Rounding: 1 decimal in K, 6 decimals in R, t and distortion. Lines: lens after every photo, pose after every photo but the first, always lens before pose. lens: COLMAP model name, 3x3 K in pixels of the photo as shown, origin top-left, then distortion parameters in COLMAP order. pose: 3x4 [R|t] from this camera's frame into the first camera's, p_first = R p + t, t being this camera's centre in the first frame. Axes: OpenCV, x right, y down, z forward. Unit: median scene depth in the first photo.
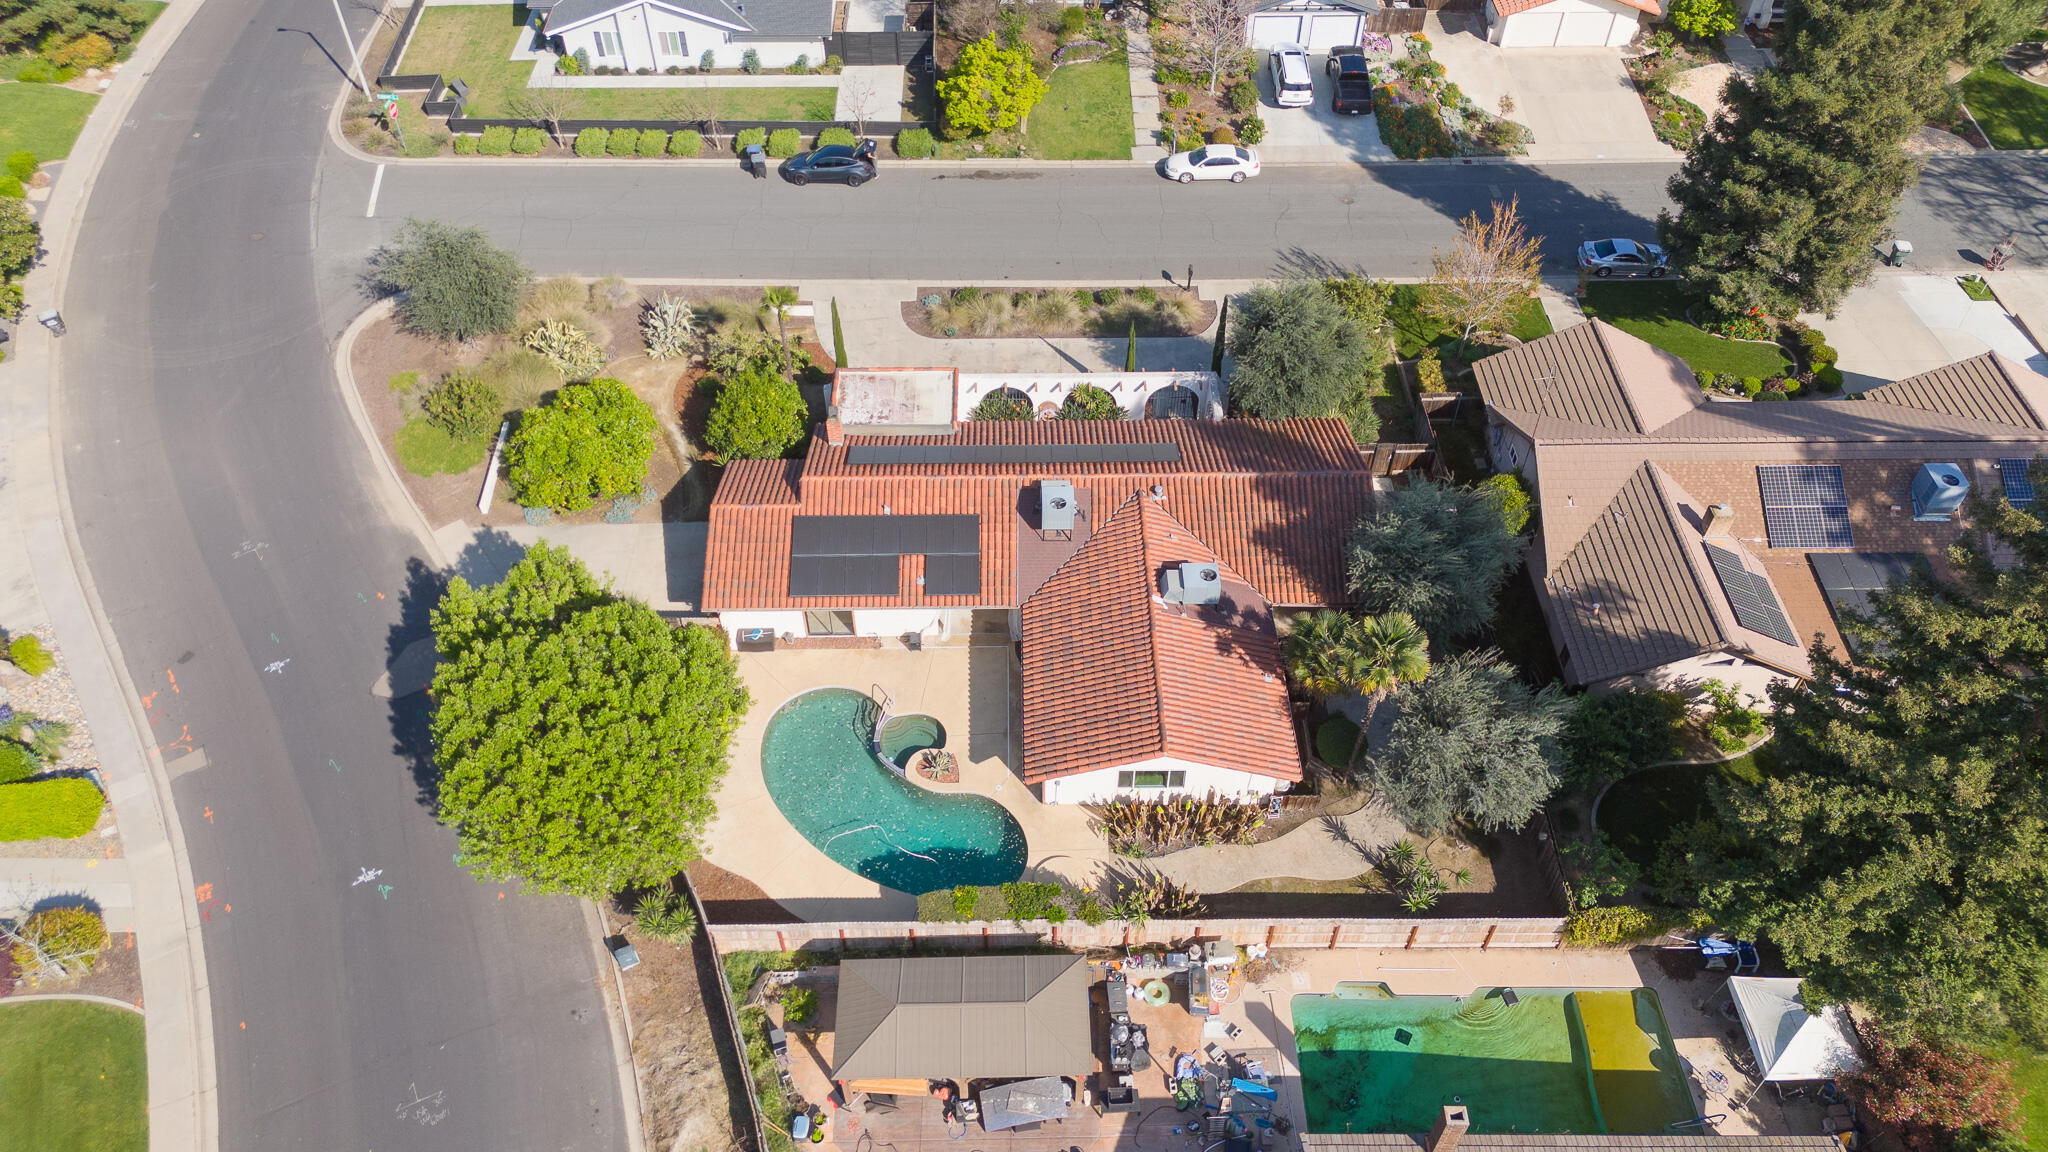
lens RADIAL K [[1445.5, 0, 1024.0], [0, 1445.5, 576.0], [0, 0, 1]] dist [0.041960, 0.000139]
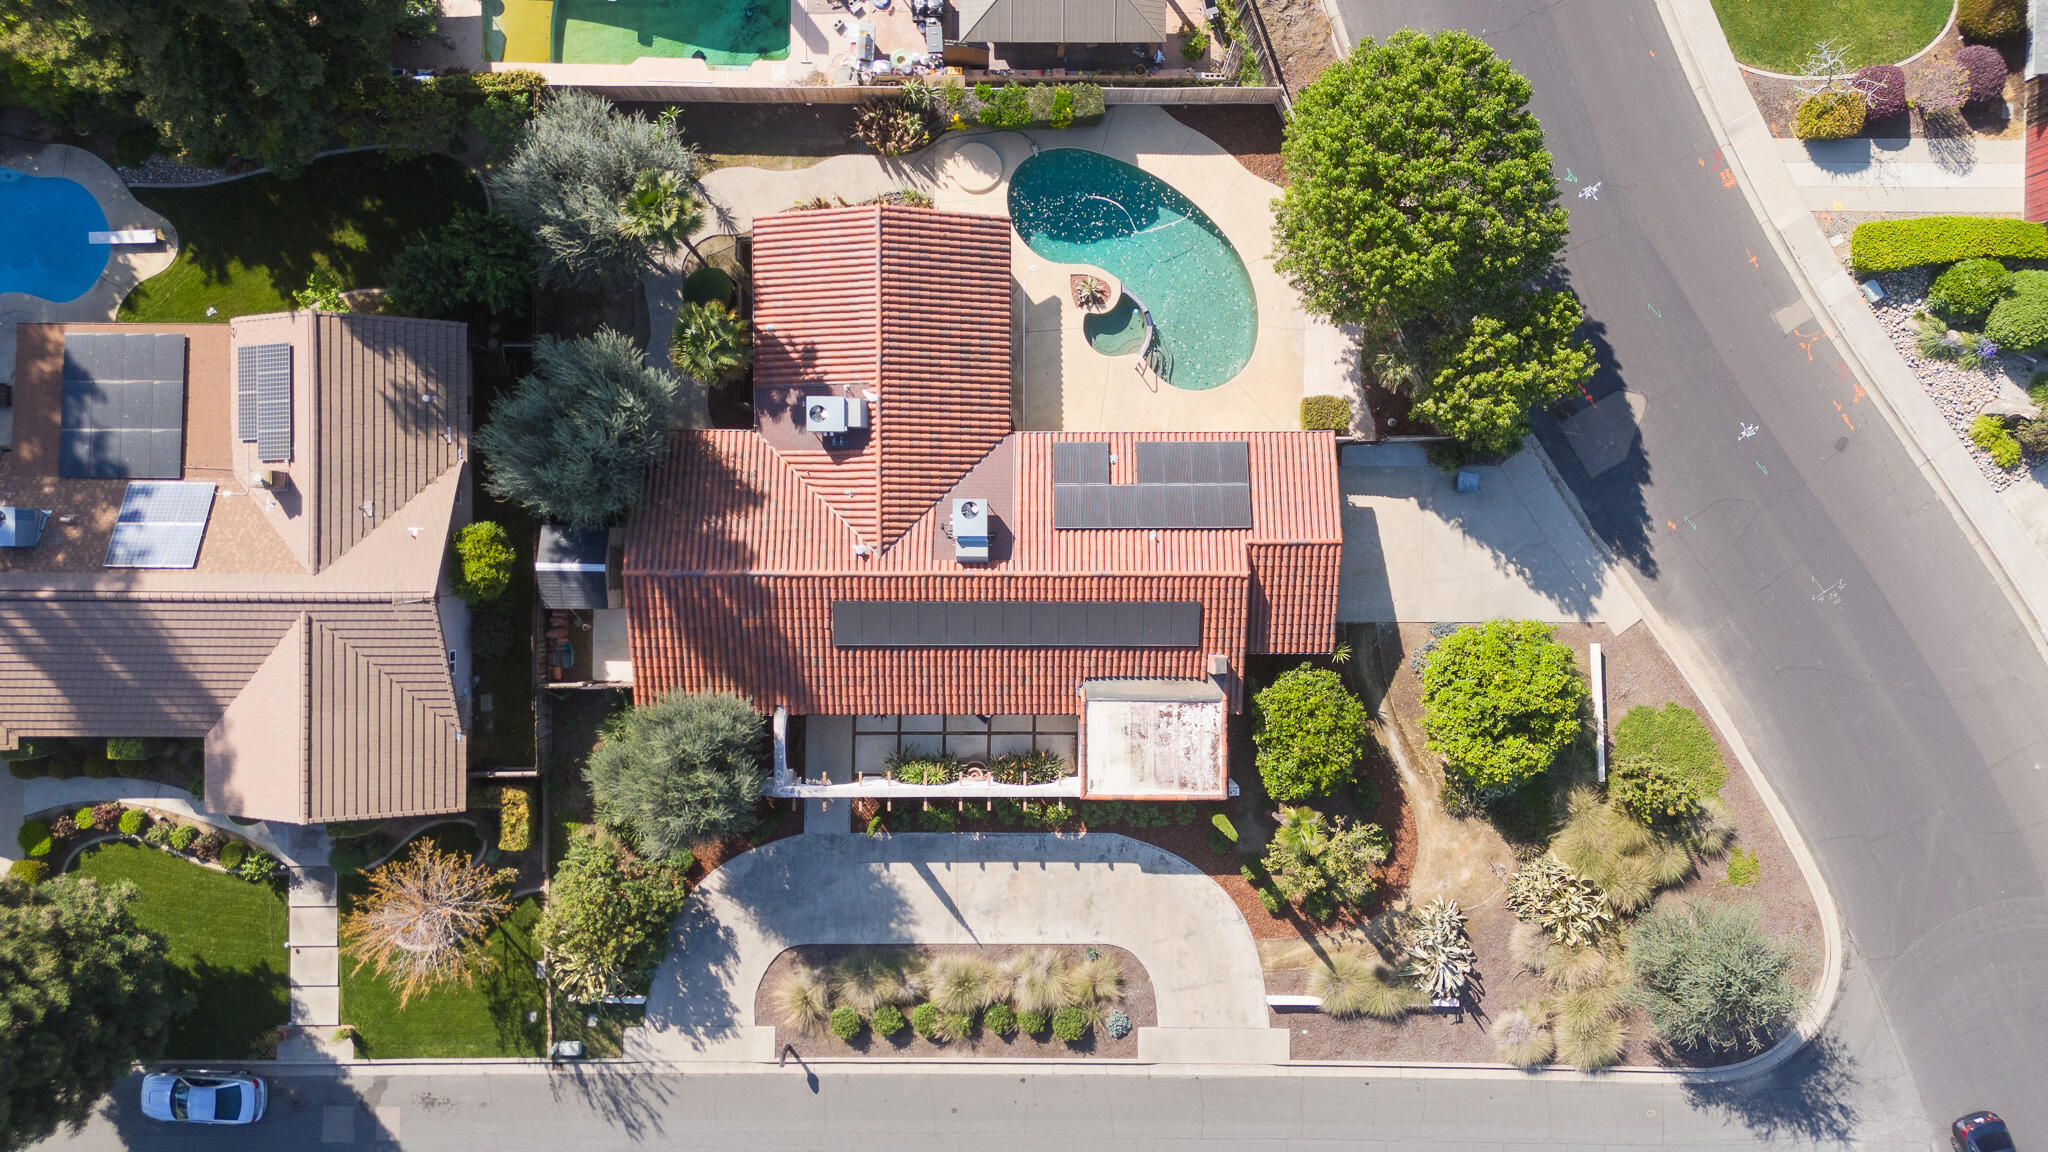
lens RADIAL K [[1443.1, 0, 1024.0], [0, 1443.1, 576.0], [0, 0, 1]] dist [0.034664, -0.001279]
pose [[-0.999881, -0.013307, -0.007812, -0.004908], [0.004730, -0.746206, 0.665699, -0.696574], [-0.014688, 0.665582, 0.746180, 0.329819]]
